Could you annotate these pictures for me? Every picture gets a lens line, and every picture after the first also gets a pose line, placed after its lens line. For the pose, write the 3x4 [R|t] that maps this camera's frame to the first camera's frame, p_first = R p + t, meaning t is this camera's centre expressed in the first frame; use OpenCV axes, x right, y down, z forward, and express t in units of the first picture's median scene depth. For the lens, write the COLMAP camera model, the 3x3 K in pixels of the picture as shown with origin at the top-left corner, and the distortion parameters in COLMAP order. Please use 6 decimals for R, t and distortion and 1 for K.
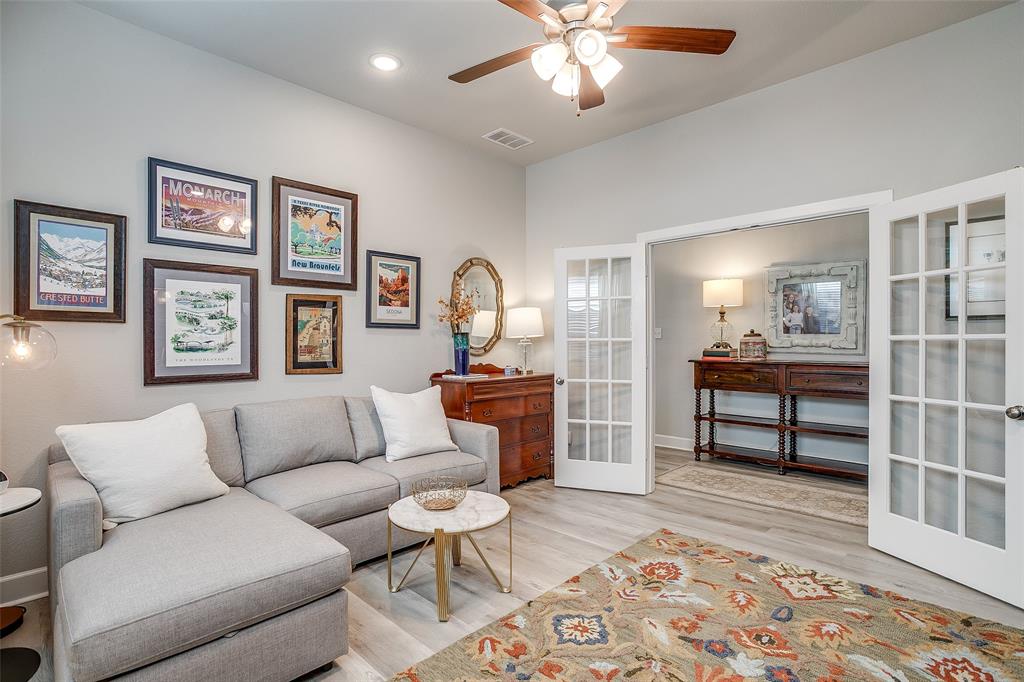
lens RADIAL K [[497.4, 0, 511.0], [0, 497.4, 342.2], [0, 0, 1]] dist [-0.003479, -0.000067]
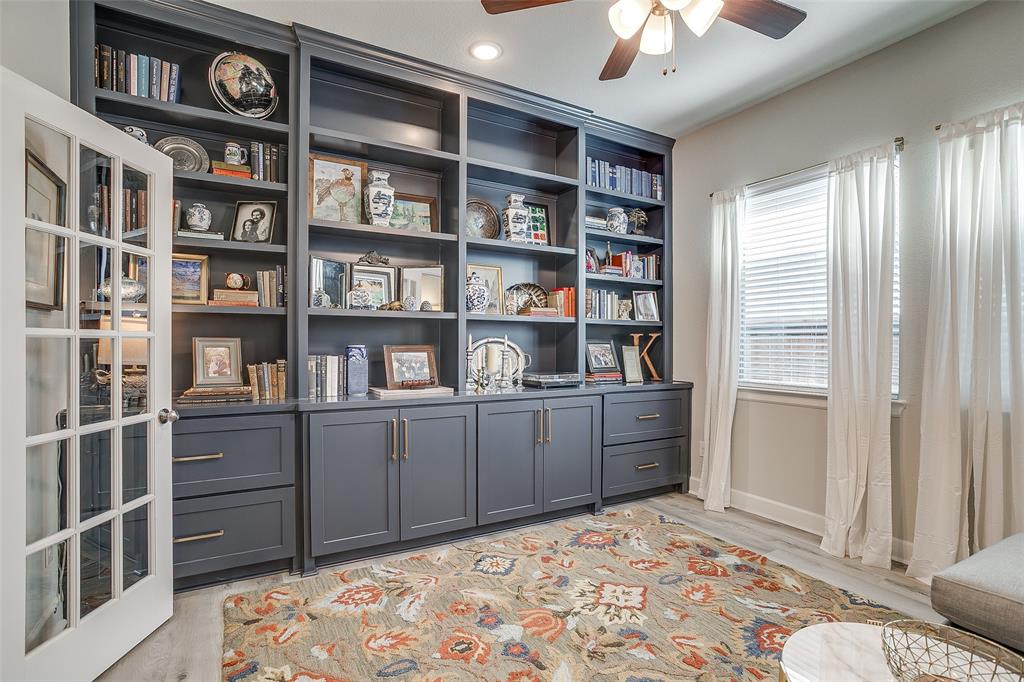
lens RADIAL K [[497.4, 0, 509.4], [0, 497.4, 345.8], [0, 0, 1]] dist [-0.003479, -0.000067]
pose [[-0.960541, -0.007828, 0.278027, 0.159082], [-0.006069, 0.999956, 0.007188, -0.000889], [-0.278071, 0.005217, -0.960546, 1.963638]]
